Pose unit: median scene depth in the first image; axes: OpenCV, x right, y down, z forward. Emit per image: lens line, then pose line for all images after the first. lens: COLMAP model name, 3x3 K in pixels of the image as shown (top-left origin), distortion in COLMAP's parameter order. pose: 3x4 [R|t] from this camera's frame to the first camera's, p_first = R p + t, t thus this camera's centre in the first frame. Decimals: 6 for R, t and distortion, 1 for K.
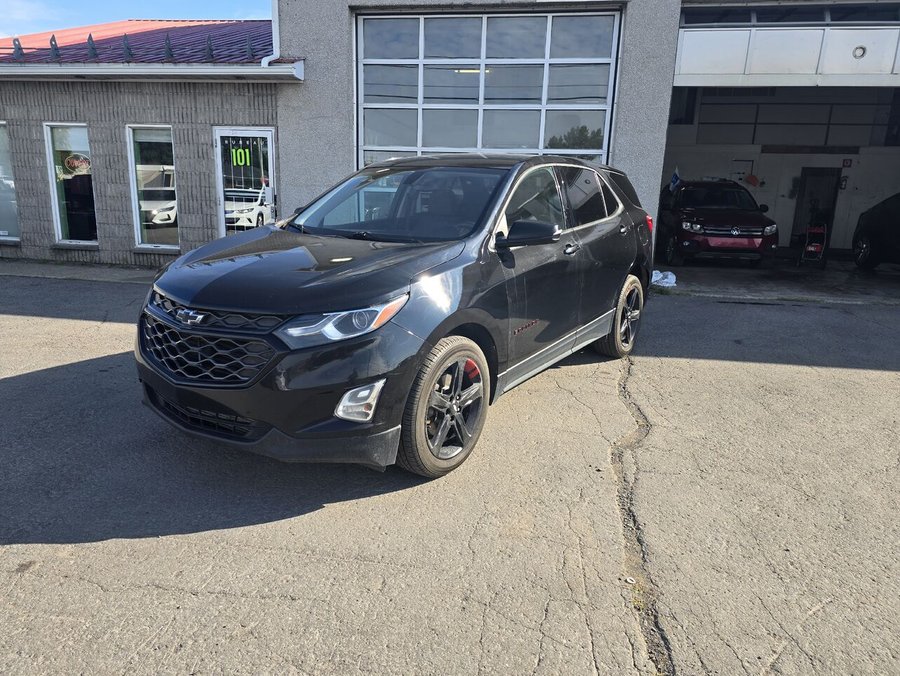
lens RADIAL K [[618.3, 0, 447.0], [0, 618.3, 339.2], [0, 0, 1]] dist [0.043632, -0.036414]
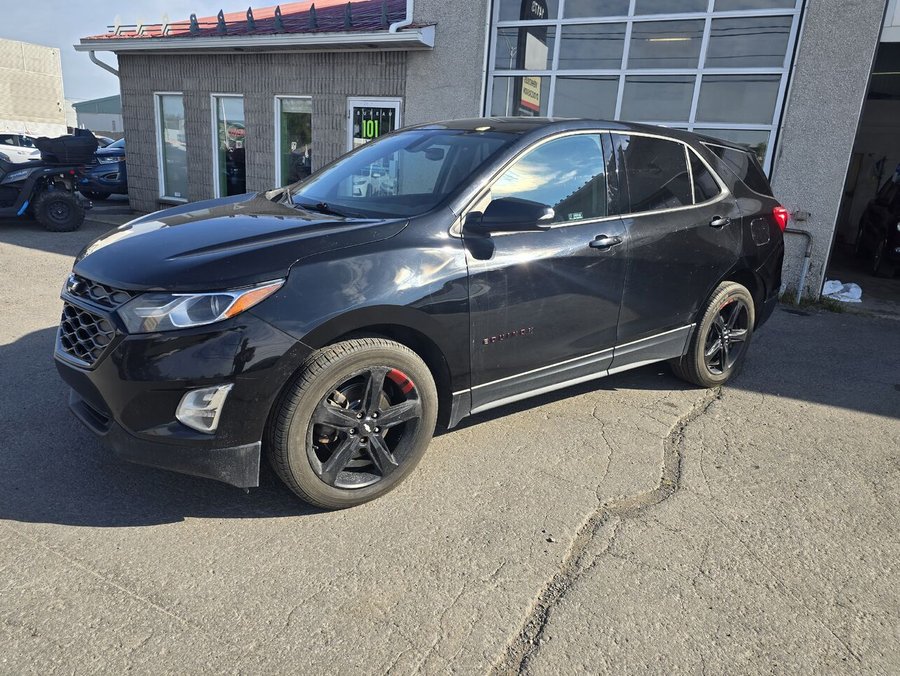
lens RADIAL K [[618.3, 0, 447.0], [0, 618.3, 339.2], [0, 0, 1]] dist [0.043632, -0.036414]
pose [[0.946949, 0.118298, -0.298821, 0.130571], [-0.110280, 0.992943, 0.043616, -0.018914], [0.301872, -0.008348, 0.953312, 0.104136]]
